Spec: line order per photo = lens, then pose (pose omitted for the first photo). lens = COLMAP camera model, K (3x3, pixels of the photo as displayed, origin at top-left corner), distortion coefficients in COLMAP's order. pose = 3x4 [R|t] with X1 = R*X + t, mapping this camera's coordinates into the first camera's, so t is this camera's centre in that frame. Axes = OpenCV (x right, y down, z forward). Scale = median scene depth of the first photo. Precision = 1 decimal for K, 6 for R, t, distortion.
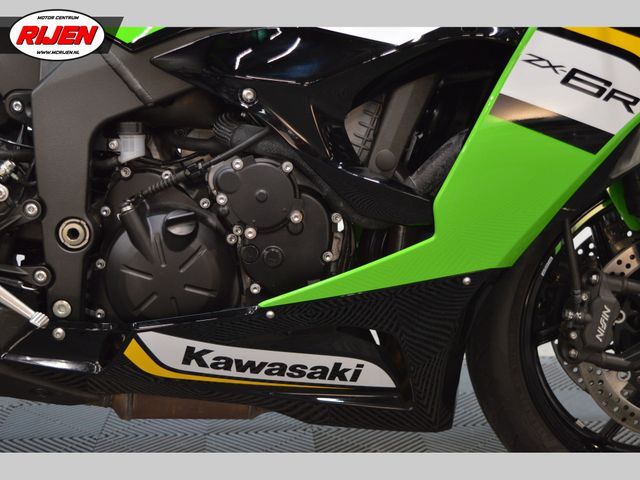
lens RADIAL K [[951.8, 0, 320.0], [0, 951.8, 240.0], [0, 0, 1]] dist [-0.024931, -0.026759]
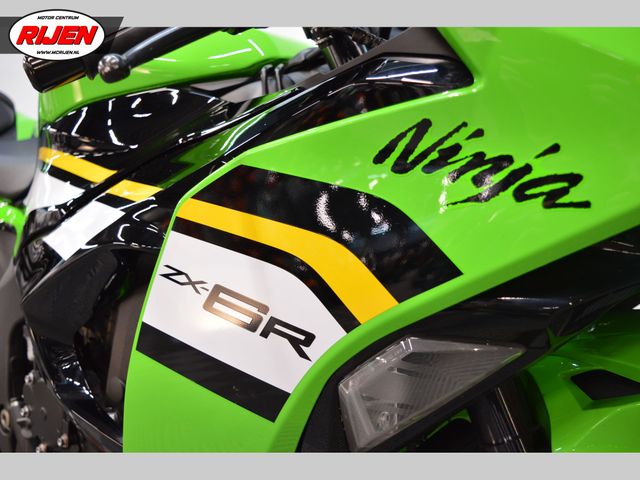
lens RADIAL K [[638.6, 0, 320.0], [0, 638.6, 240.0], [0, 0, 1]] dist [-0.092583, 0.015850]
pose [[0.741742, -0.050961, -0.668746, 0.560327], [-0.028150, 0.993865, -0.106959, -0.155296], [0.670094, 0.098162, 0.735757, 0.678908]]
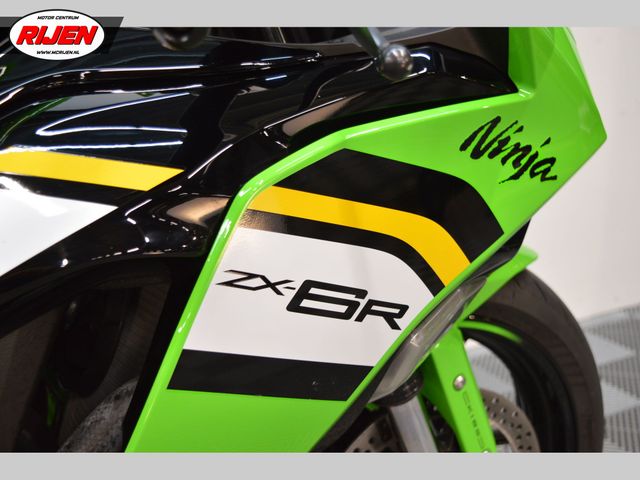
lens RADIAL K [[794.6, 0, 320.0], [0, 794.6, 240.0], [0, 0, 1]] dist [-0.109875, -0.006094]
pose [[0.922465, -0.120196, 0.366894, 0.096009], [0.080790, 0.989360, 0.120992, -0.243094], [-0.377533, -0.081970, 0.922361, 0.520920]]
